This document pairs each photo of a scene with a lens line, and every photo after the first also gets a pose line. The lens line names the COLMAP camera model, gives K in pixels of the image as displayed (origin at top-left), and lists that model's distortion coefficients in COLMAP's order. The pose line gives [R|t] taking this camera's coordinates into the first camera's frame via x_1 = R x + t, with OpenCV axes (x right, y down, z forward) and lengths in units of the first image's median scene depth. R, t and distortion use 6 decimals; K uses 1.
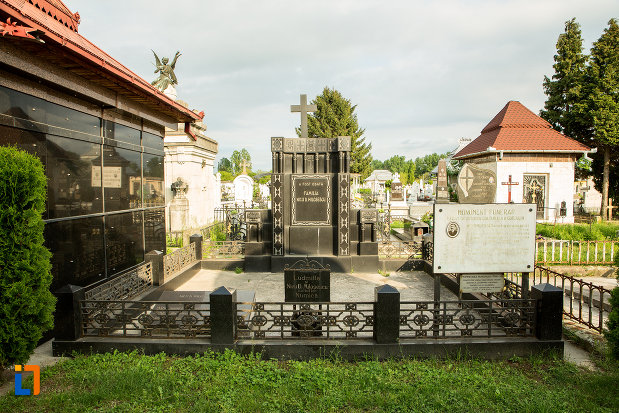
lens RADIAL K [[430.1, 0, 309.5], [0, 430.1, 206.5], [0, 0, 1]] dist [-0.001087, -0.000092]
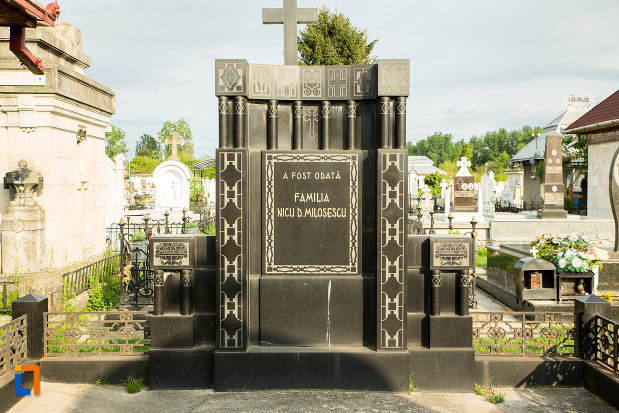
lens RADIAL K [[706.5, 0, 309.5], [0, 706.5, 206.5], [0, 0, 1]] dist [0.082029, 0.000410]
pose [[0.999605, 0.005873, 0.027472, -0.017326], [-0.005467, 0.999875, -0.014813, -0.011824], [-0.027555, 0.014657, 0.999513, 0.313768]]
